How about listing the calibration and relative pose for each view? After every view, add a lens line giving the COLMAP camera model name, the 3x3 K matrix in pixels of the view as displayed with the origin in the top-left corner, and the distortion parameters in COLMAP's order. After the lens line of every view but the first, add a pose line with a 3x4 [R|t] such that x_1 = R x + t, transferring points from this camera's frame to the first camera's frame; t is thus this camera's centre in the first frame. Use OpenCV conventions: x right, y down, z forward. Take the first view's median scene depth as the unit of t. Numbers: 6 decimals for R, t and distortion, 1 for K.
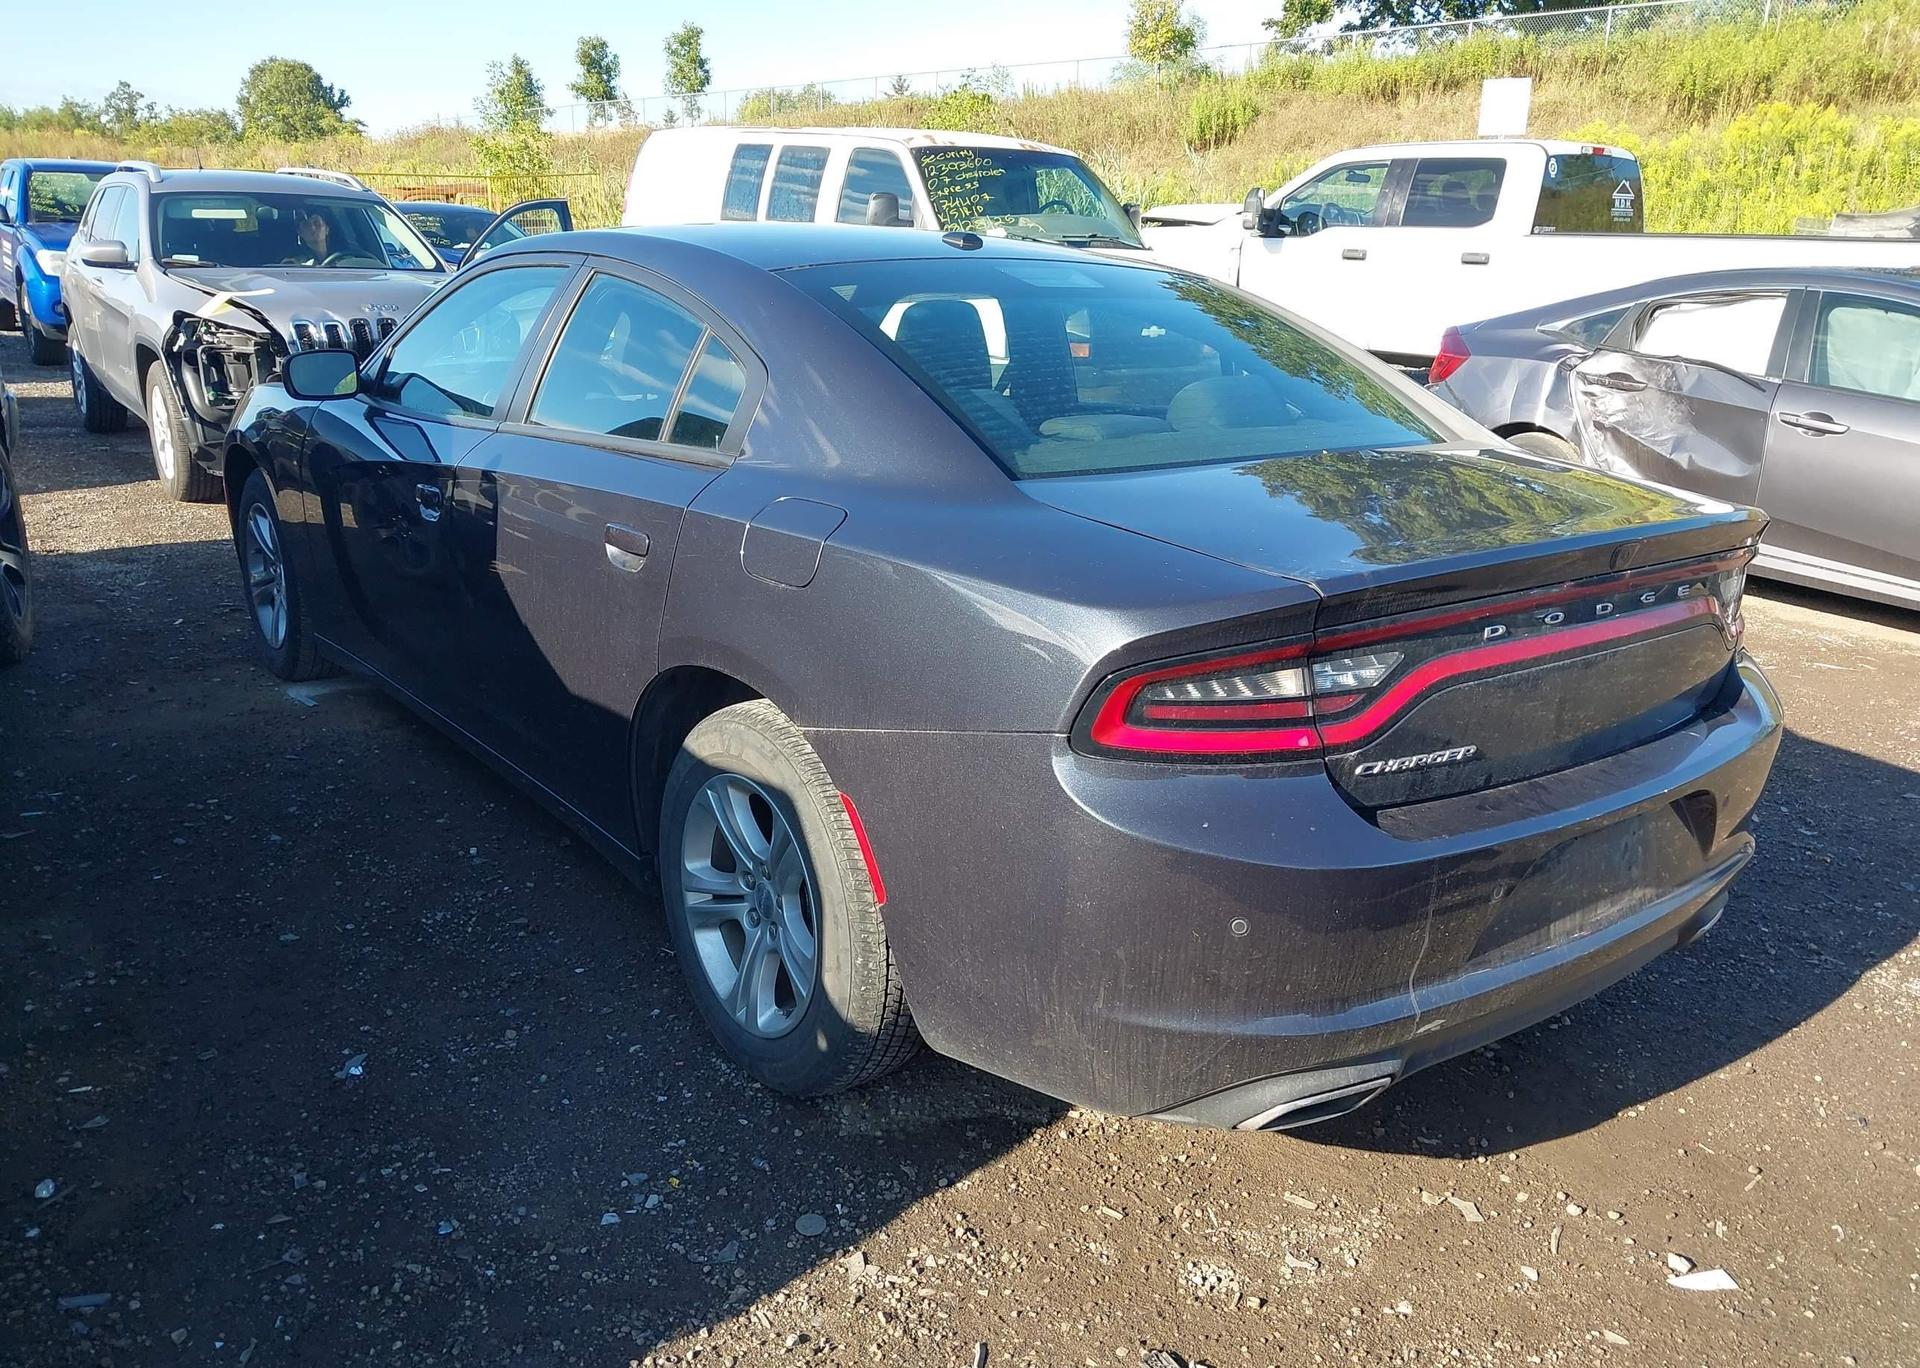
lens RADIAL K [[1511.6, 0, 963.2], [0, 1511.6, 717.4], [0, 0, 1]] dist [0.000573, 0.005476]
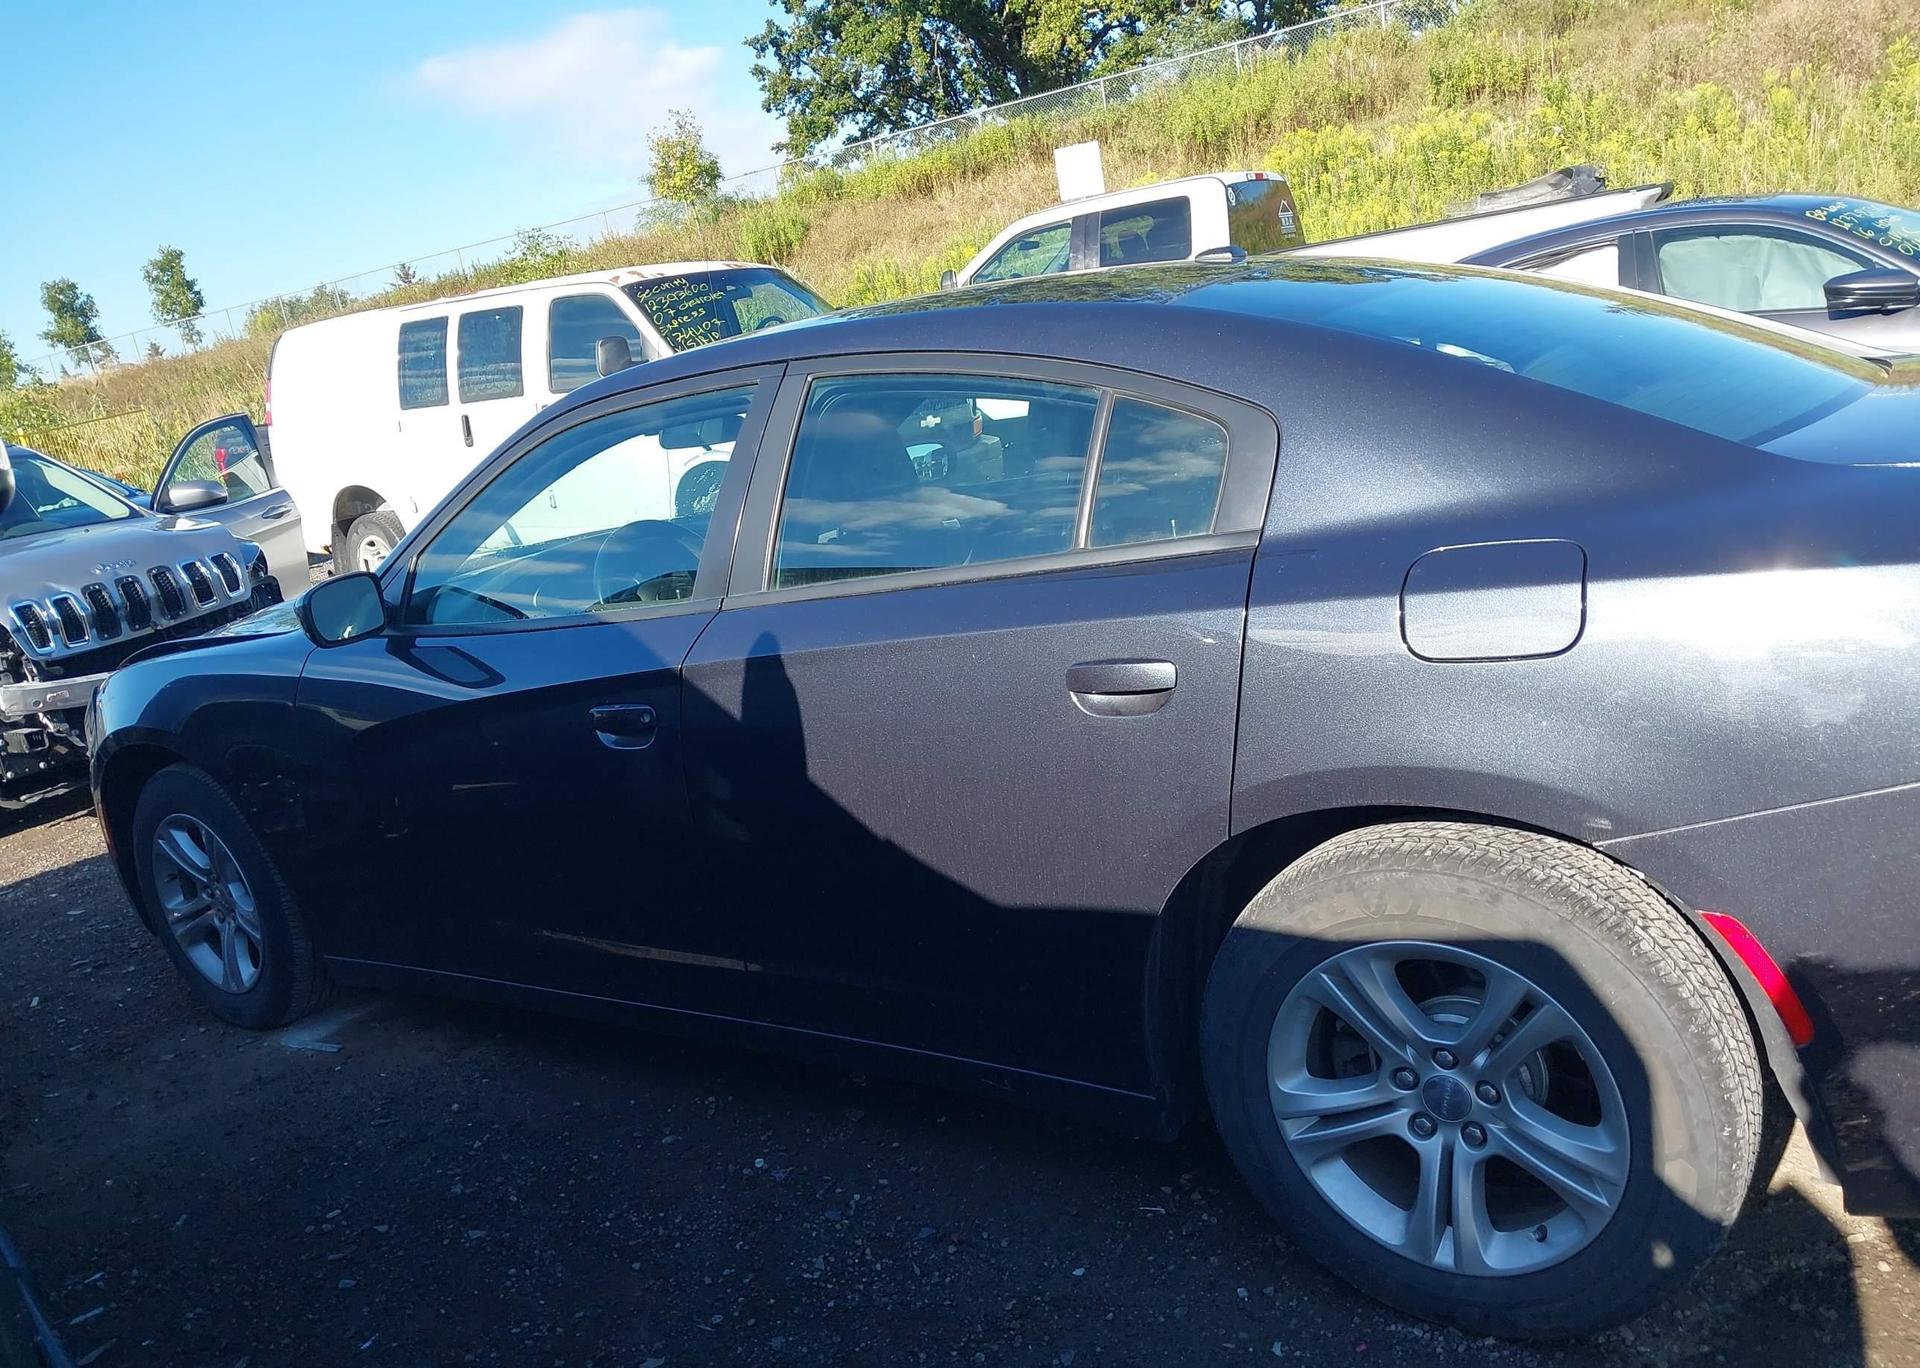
lens RADIAL K [[1521.9, 0, 957.1], [0, 1521.9, 713.0], [0, 0, 1]] dist [0.002201, 0.000820]
pose [[0.939268, -0.245750, 0.239547, -0.199996], [0.265055, 0.962857, -0.051493, -0.034999], [-0.217995, 0.111859, 0.969518, 0.123877]]
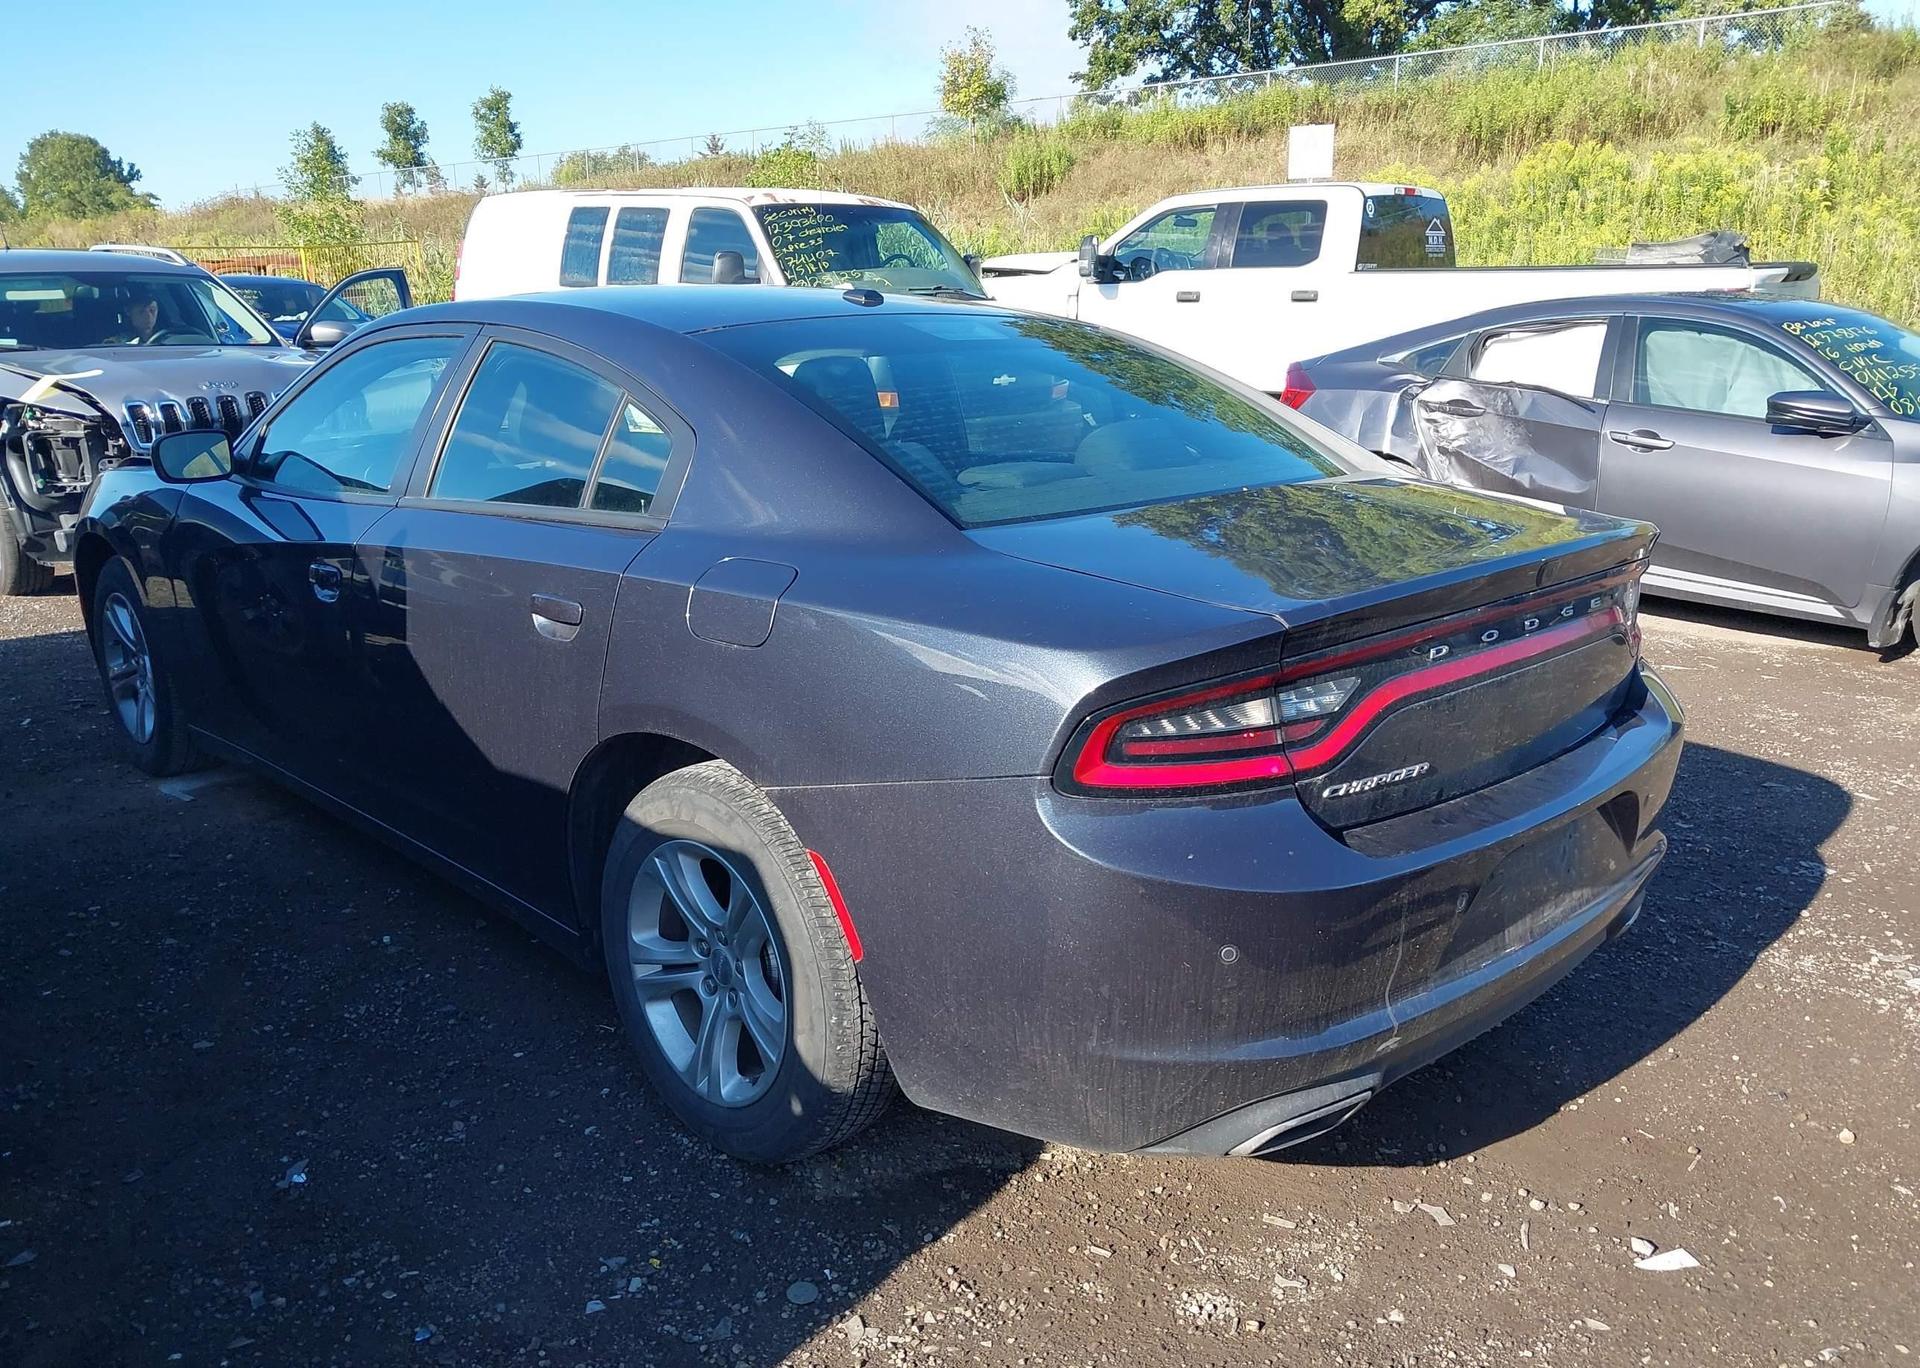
lens RADIAL K [[1511.6, 0, 963.2], [0, 1511.6, 717.4], [0, 0, 1]] dist [0.000573, 0.005476]
pose [[0.993091, -0.061587, 0.099884, -0.025955], [0.064724, 0.997497, -0.028473, -0.001031], [-0.097881, 0.034741, 0.994592, -0.000490]]
